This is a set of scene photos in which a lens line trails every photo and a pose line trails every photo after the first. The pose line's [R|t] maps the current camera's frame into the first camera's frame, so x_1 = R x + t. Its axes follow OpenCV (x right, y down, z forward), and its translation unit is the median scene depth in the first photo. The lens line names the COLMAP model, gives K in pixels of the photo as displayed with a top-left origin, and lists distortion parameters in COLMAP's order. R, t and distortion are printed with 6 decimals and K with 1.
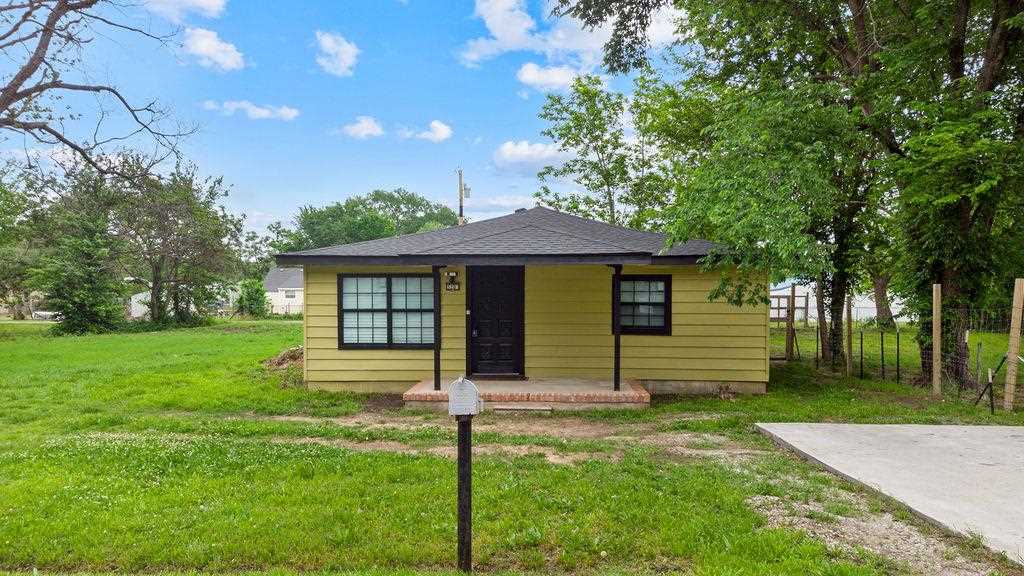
lens RADIAL K [[758.1, 0, 512.0], [0, 758.1, 288.0], [0, 0, 1]] dist [0.057931, 0.007069]
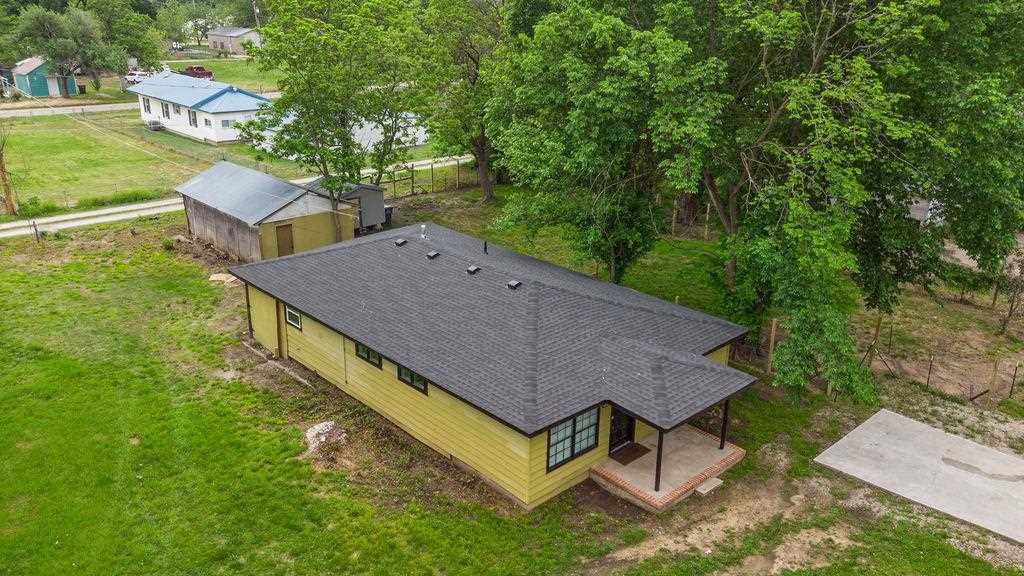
lens RADIAL K [[772.6, 0, 505.8], [0, 772.6, 277.5], [0, 0, 1]] dist [0.044869, -0.002672]
pose [[0.687155, -0.234845, 0.687507, -0.616408], [-0.014986, 0.941530, 0.336595, -0.381503], [-0.726356, -0.241596, 0.643458, 0.141278]]
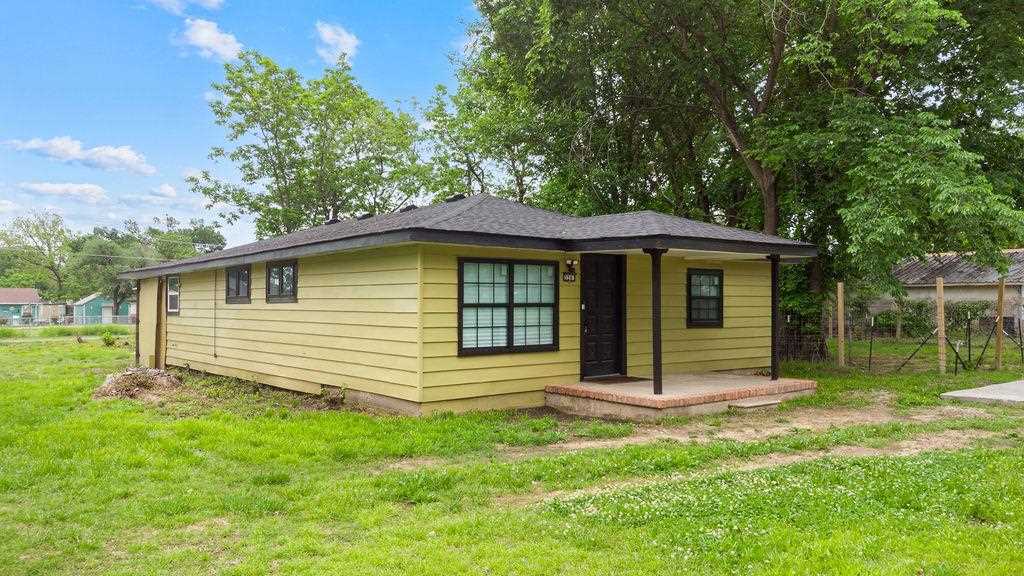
lens RADIAL K [[772.6, 0, 505.8], [0, 772.6, 277.5], [0, 0, 1]] dist [0.044869, -0.002672]
pose [[0.737497, 0.019041, 0.675082, -0.388264], [-0.017534, 0.999805, -0.009046, 0.004257], [-0.675123, -0.005166, 0.737687, 0.218204]]
